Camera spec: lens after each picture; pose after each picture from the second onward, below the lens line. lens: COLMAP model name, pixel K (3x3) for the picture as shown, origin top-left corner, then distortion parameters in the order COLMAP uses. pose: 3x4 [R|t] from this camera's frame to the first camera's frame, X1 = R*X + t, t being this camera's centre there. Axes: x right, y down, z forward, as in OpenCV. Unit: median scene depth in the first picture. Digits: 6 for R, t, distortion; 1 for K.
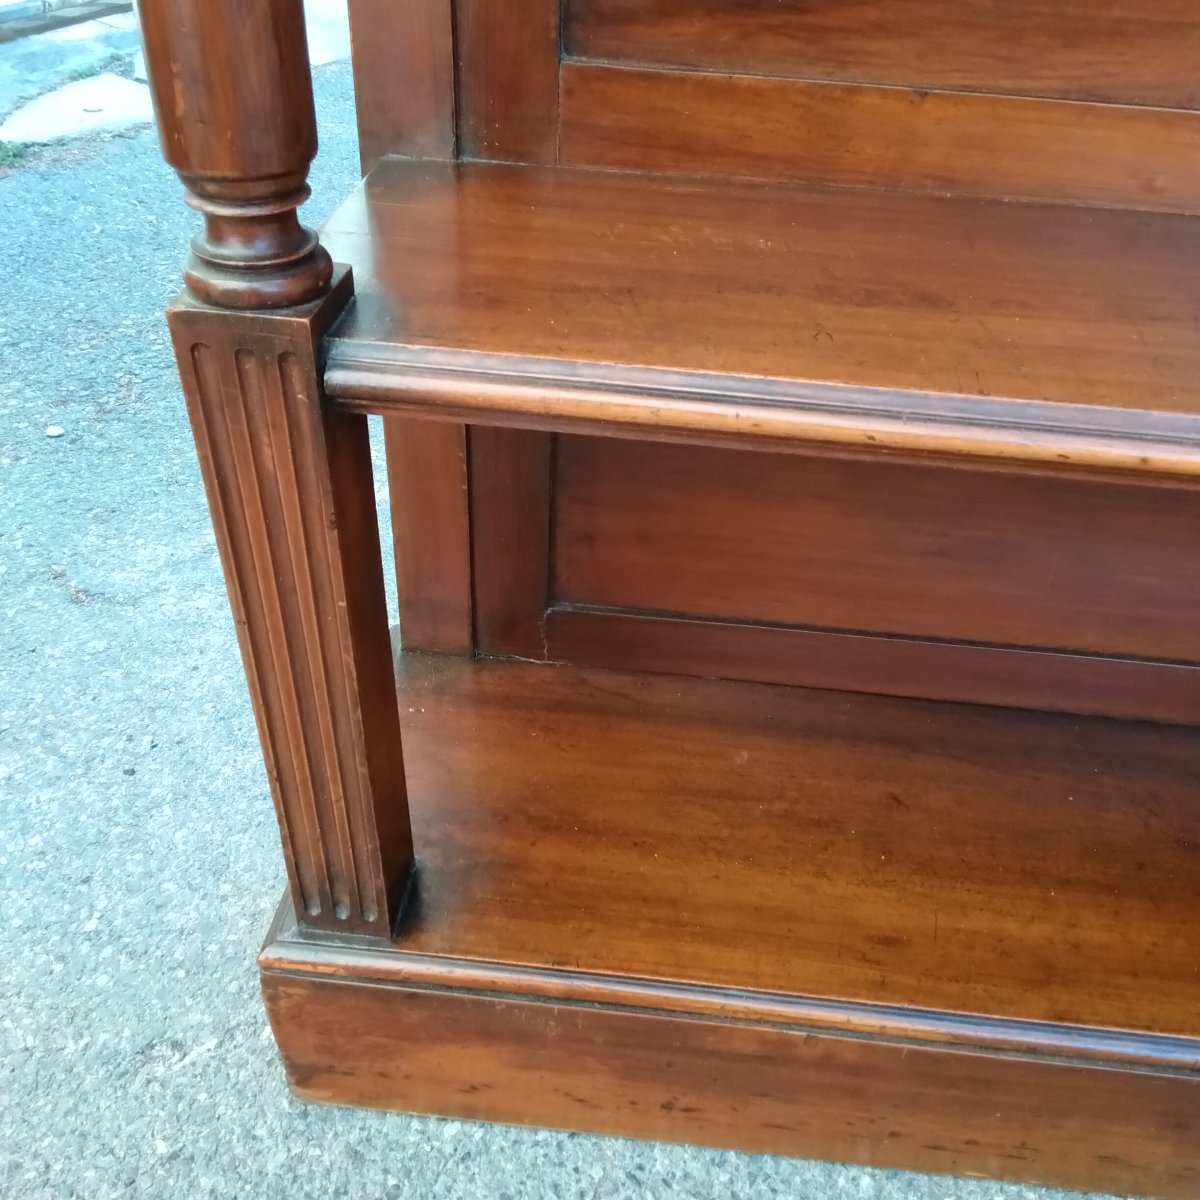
lens RADIAL K [[1131.4, 0, 591.0], [0, 1131.4, 598.2], [0, 0, 1]] dist [-0.017274, 0.000000]
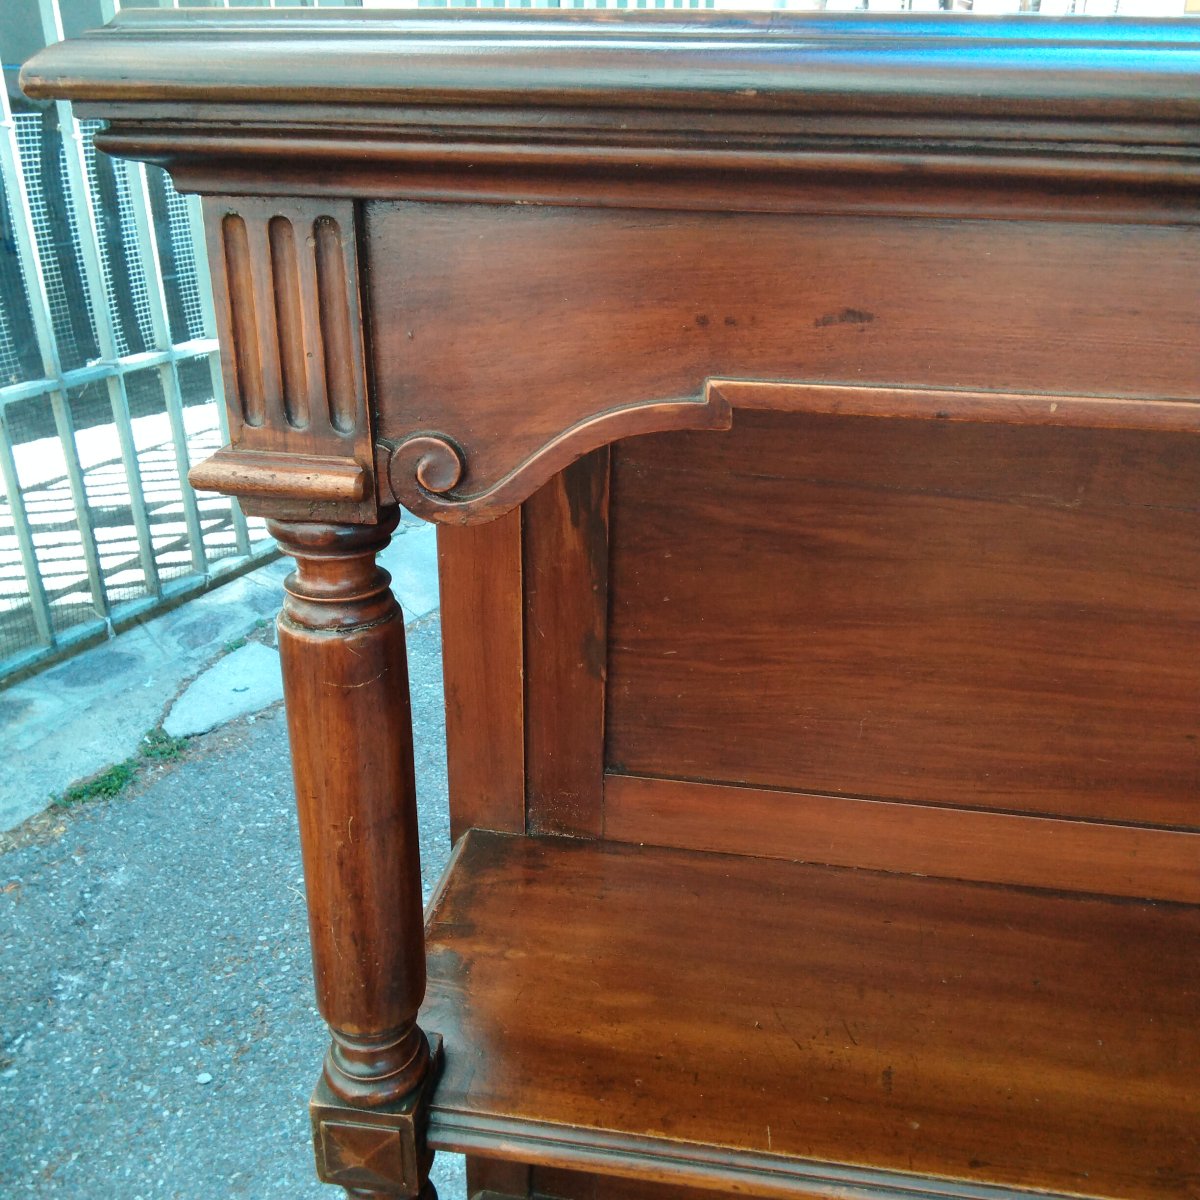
lens RADIAL K [[1131.4, 0, 610.5], [0, 1131.4, 598.4], [0, 0, 1]] dist [-0.017274, 0.000000]
pose [[0.998583, -0.002151, -0.053174, 0.036815], [-0.010006, 0.973773, -0.227300, -0.331659], [0.052268, 0.227510, 0.972372, -0.269285]]
